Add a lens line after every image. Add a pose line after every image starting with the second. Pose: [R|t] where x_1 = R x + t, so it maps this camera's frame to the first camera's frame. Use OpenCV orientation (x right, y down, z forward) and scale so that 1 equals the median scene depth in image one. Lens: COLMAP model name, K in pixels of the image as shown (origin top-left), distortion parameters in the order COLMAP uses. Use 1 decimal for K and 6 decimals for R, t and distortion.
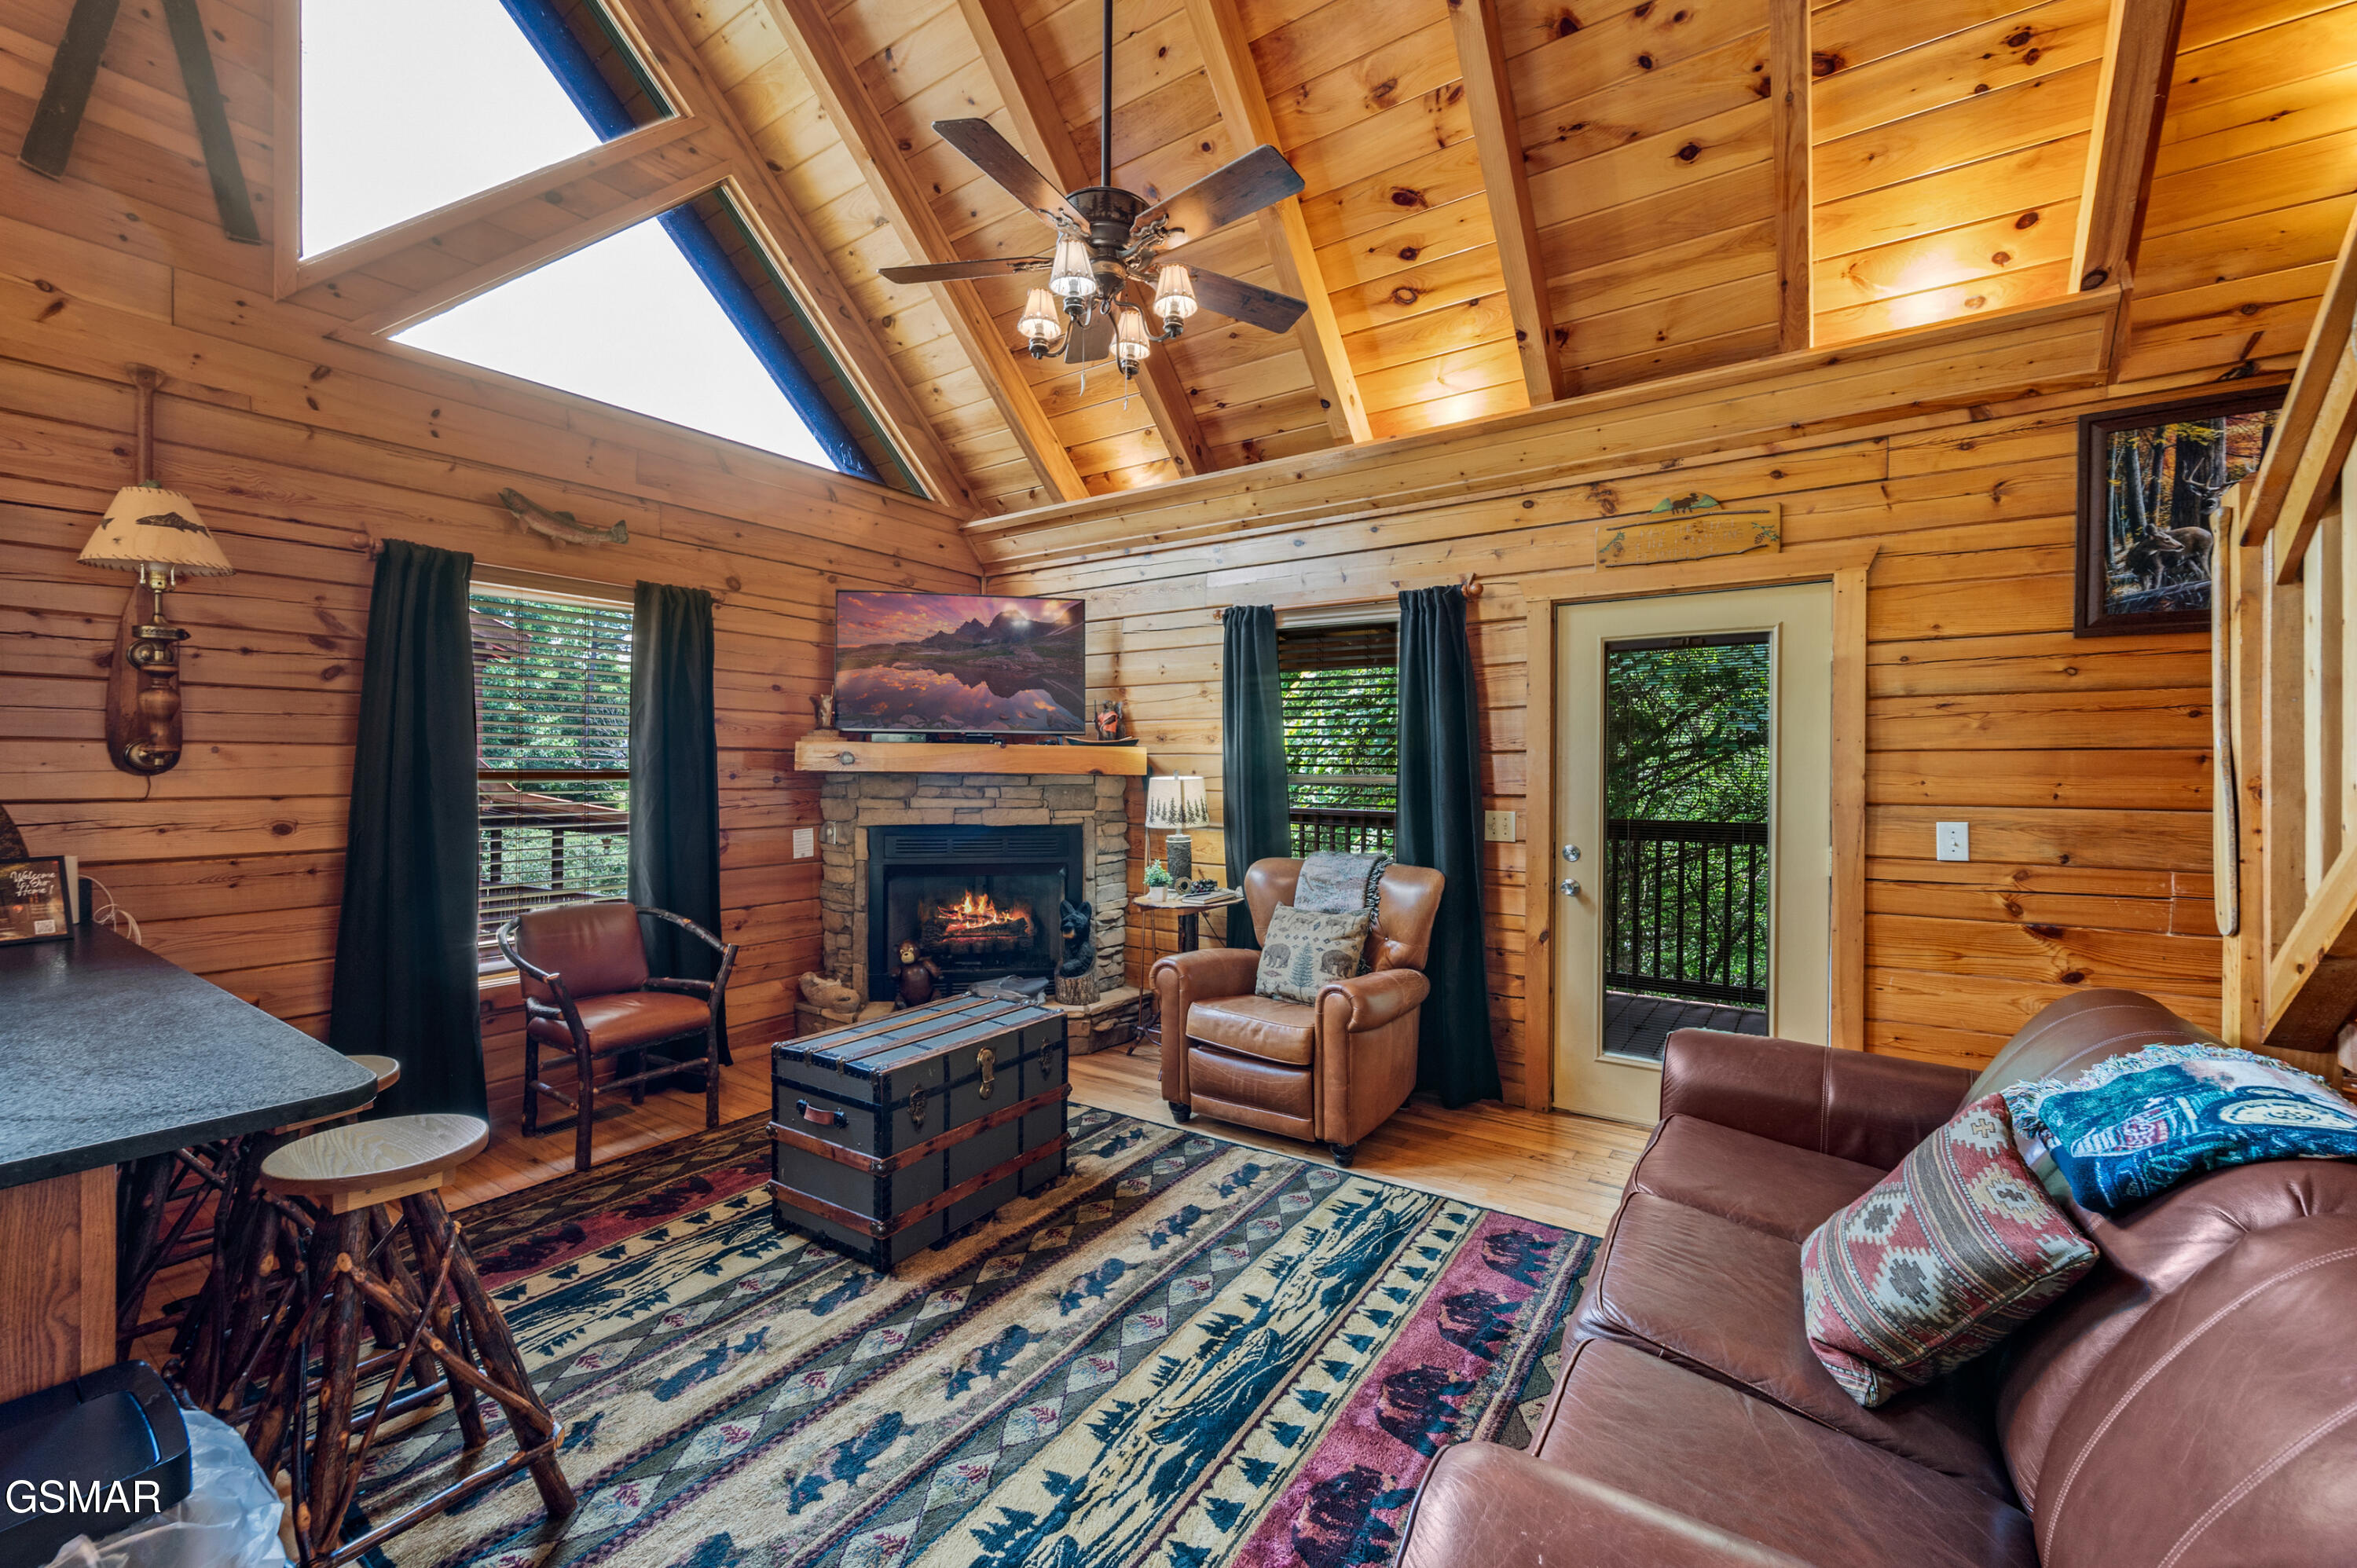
lens RADIAL K [[957.7, 0, 1192.2], [0, 957.7, 778.8], [0, 0, 1]] dist [-0.001994, 0.000694]
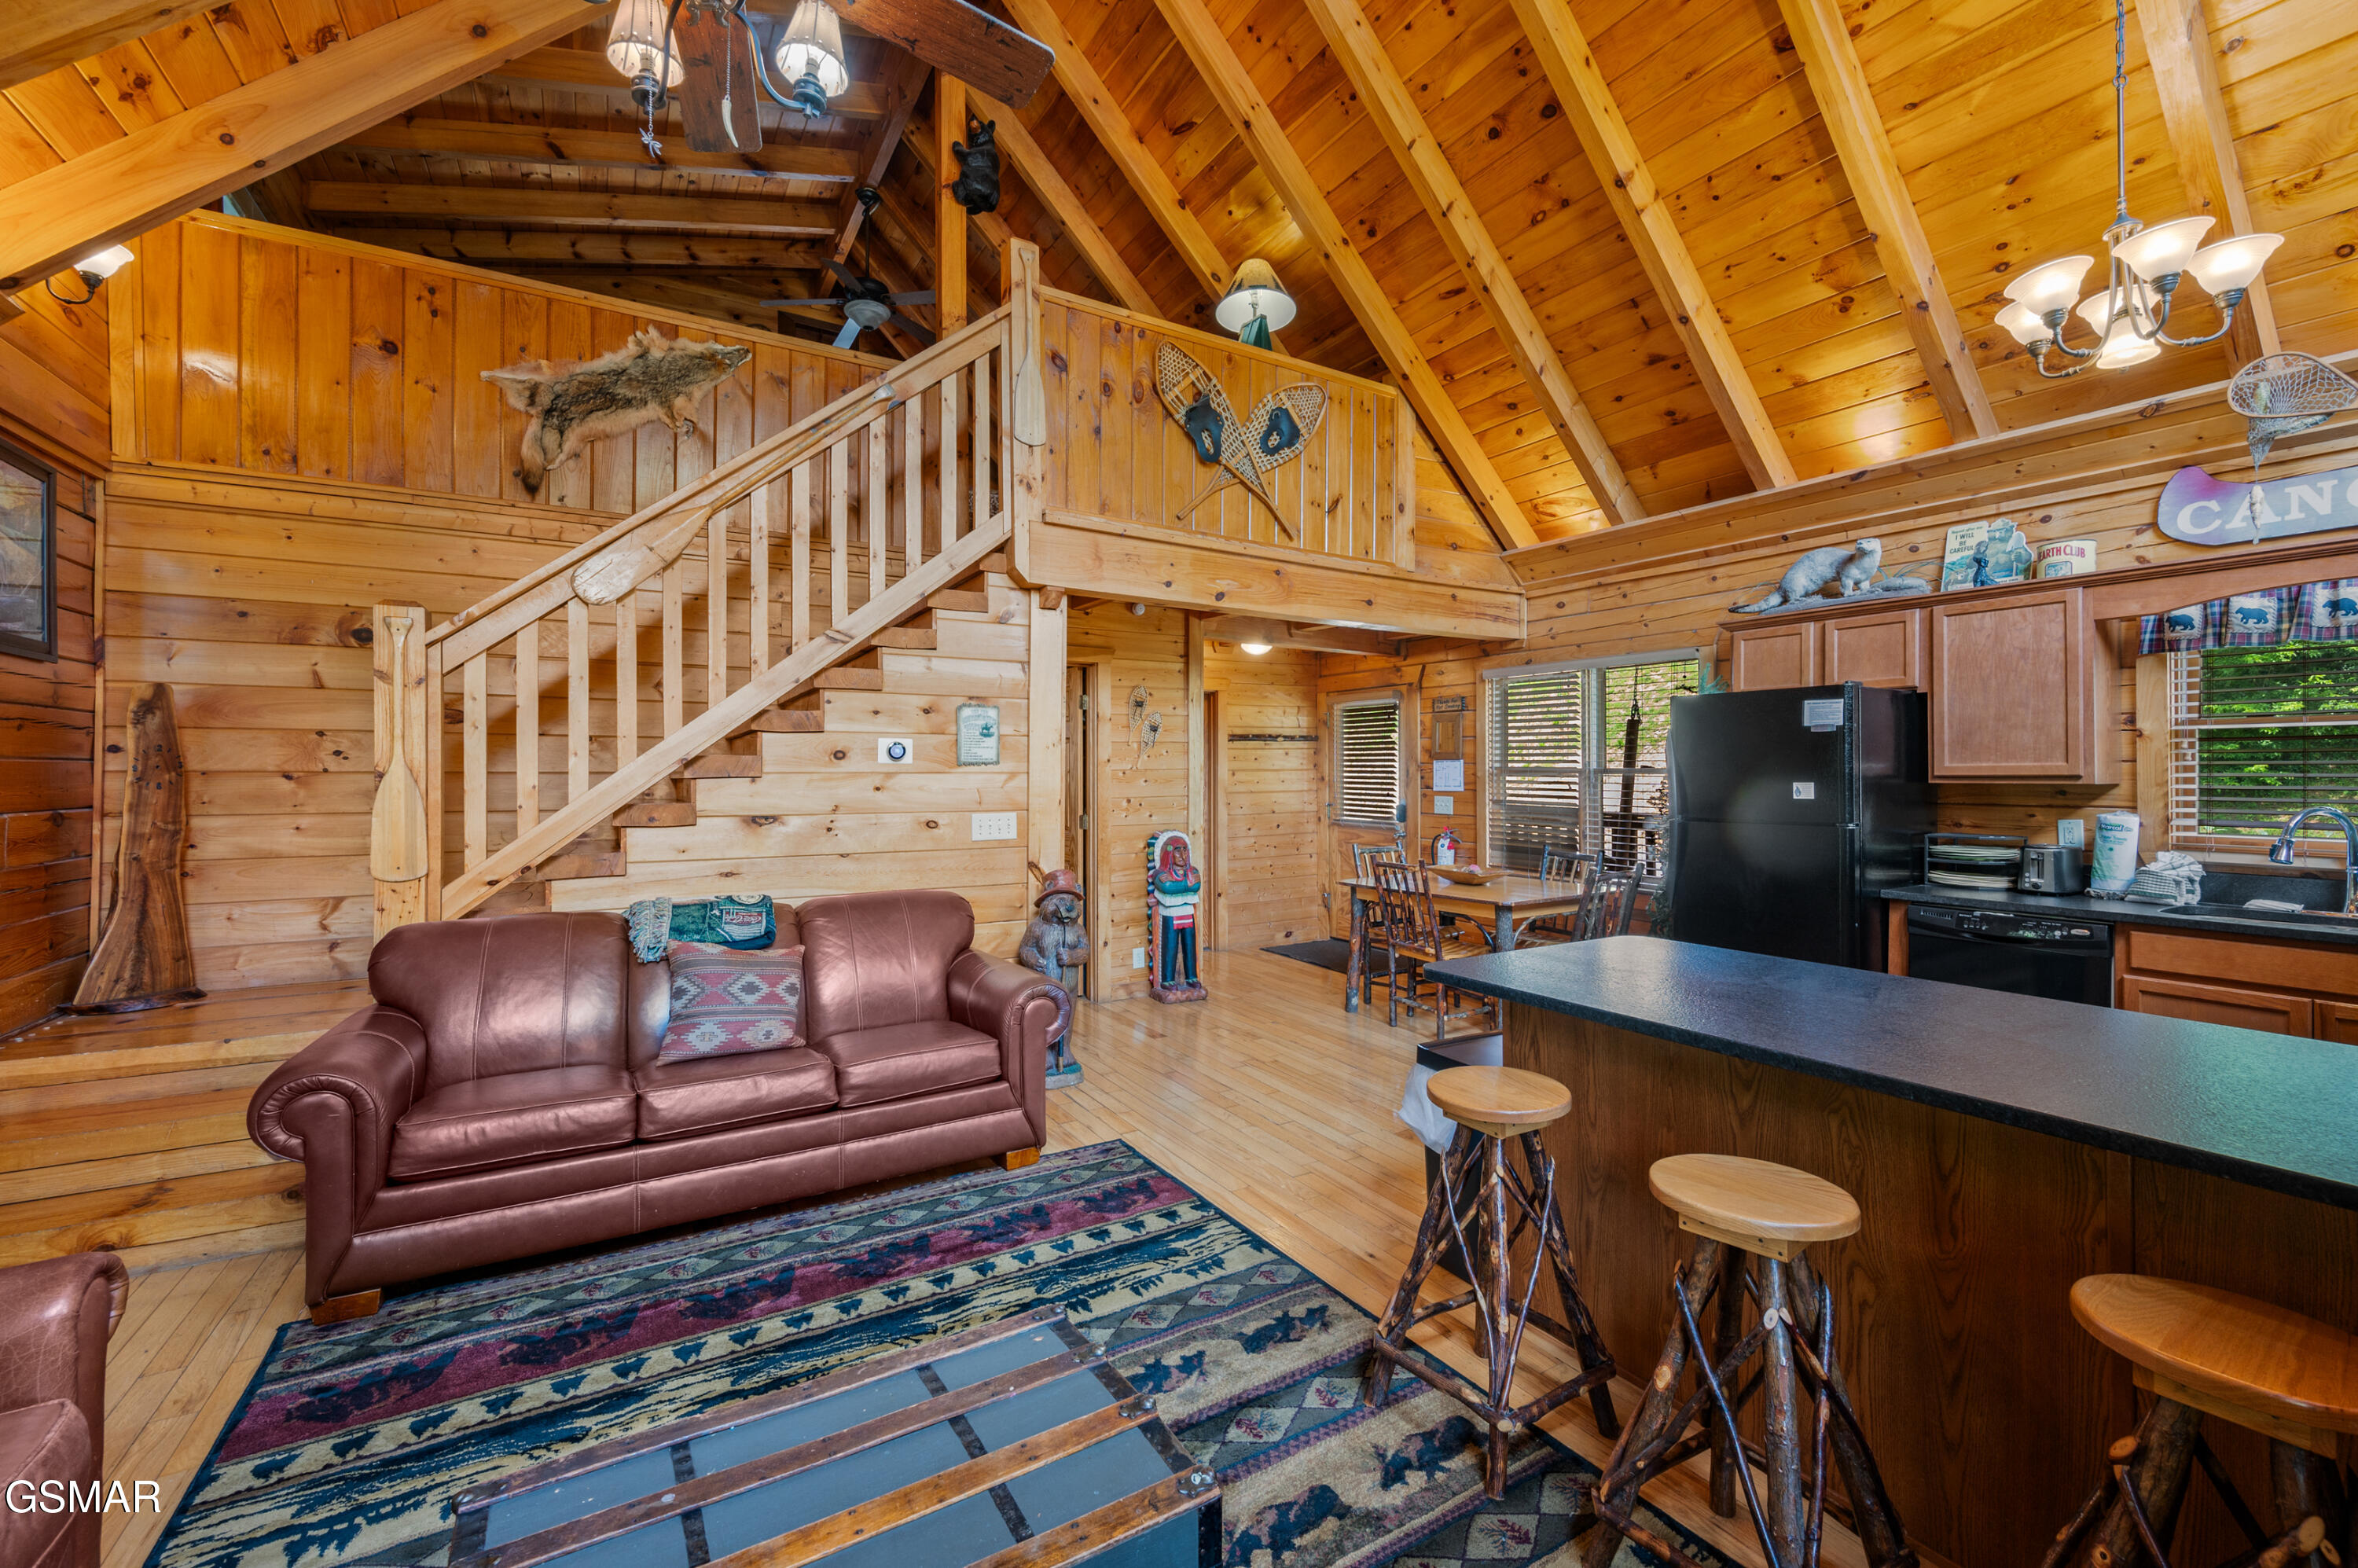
lens RADIAL K [[958.1, 0, 1183.9], [0, 958.1, 770.7], [0, 0, 1]] dist [-0.001994, 0.000694]
pose [[-0.901621, -0.001294, 0.432525, -0.527400], [0.000084, 0.999995, 0.003167, -0.023623], [-0.432526, 0.002892, -0.901617, 1.202064]]
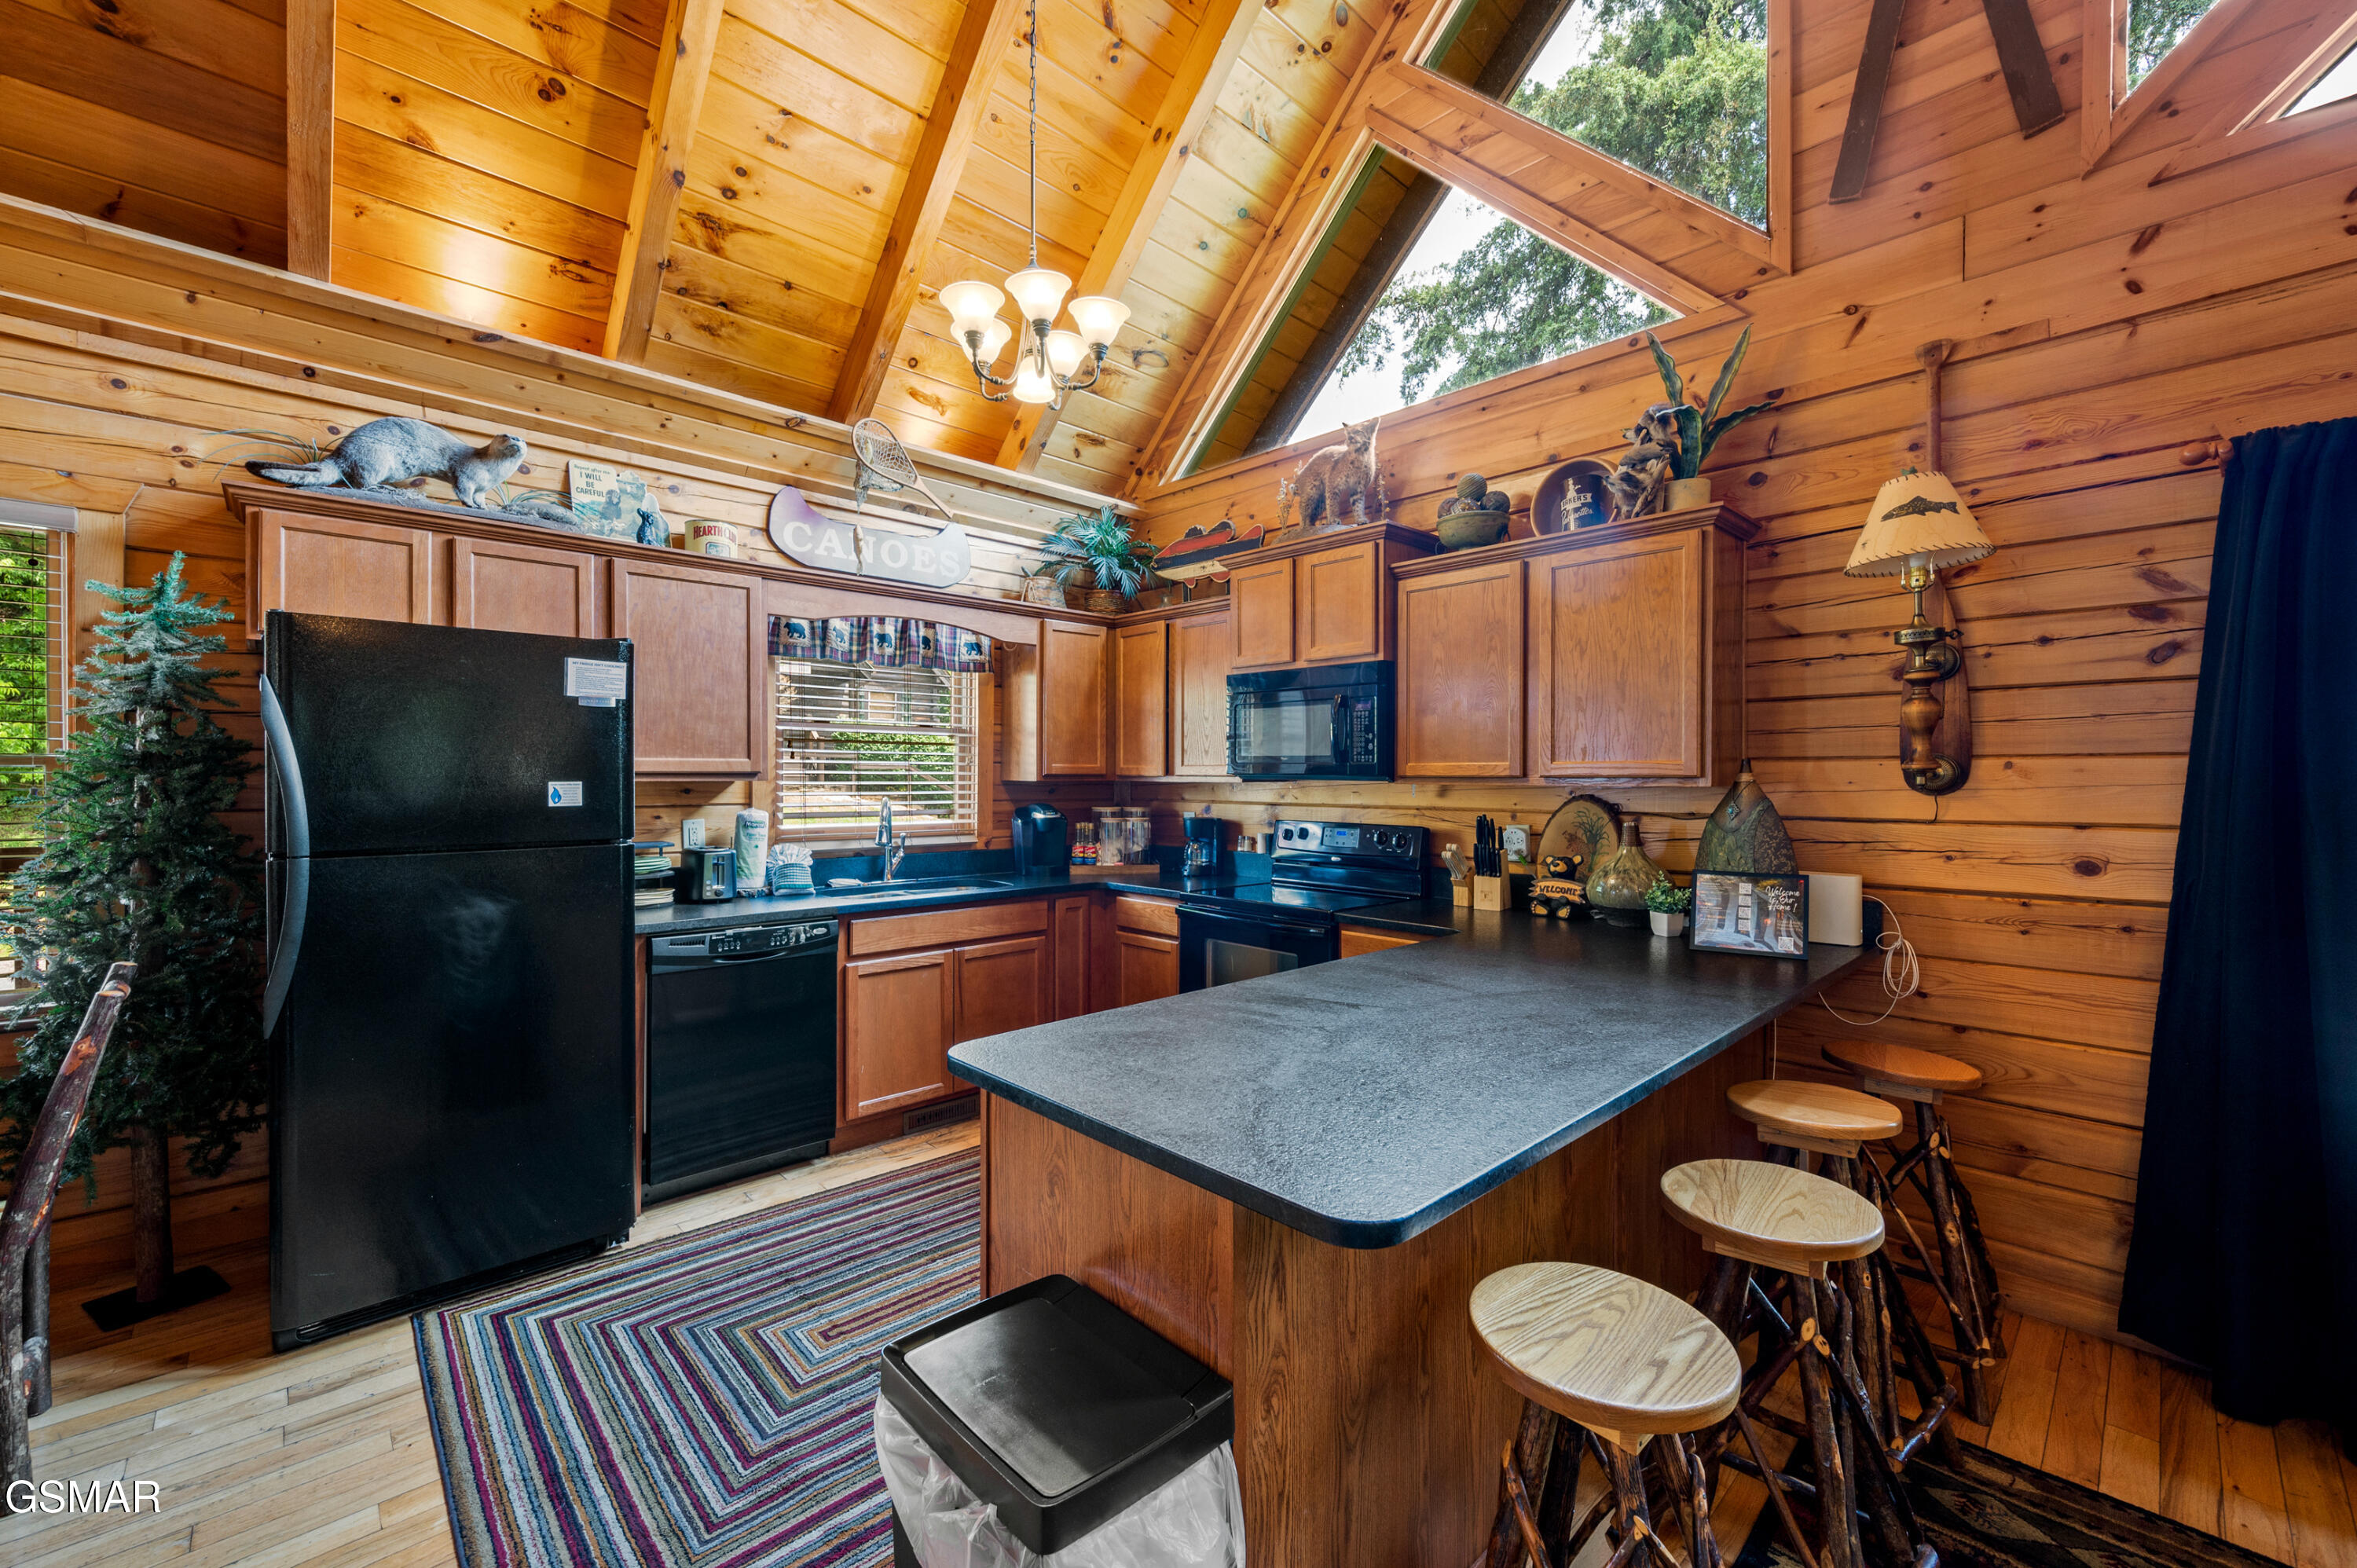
lens RADIAL K [[957.7, 0, 1177.2], [0, 957.7, 784.9], [0, 0, 1]] dist [-0.001994, 0.000694]
pose [[-0.223575, 0.004694, -0.974675, -0.043429], [-0.008313, 0.999943, 0.006722, -0.011652], [0.974651, 0.009605, -0.223524, 0.443521]]
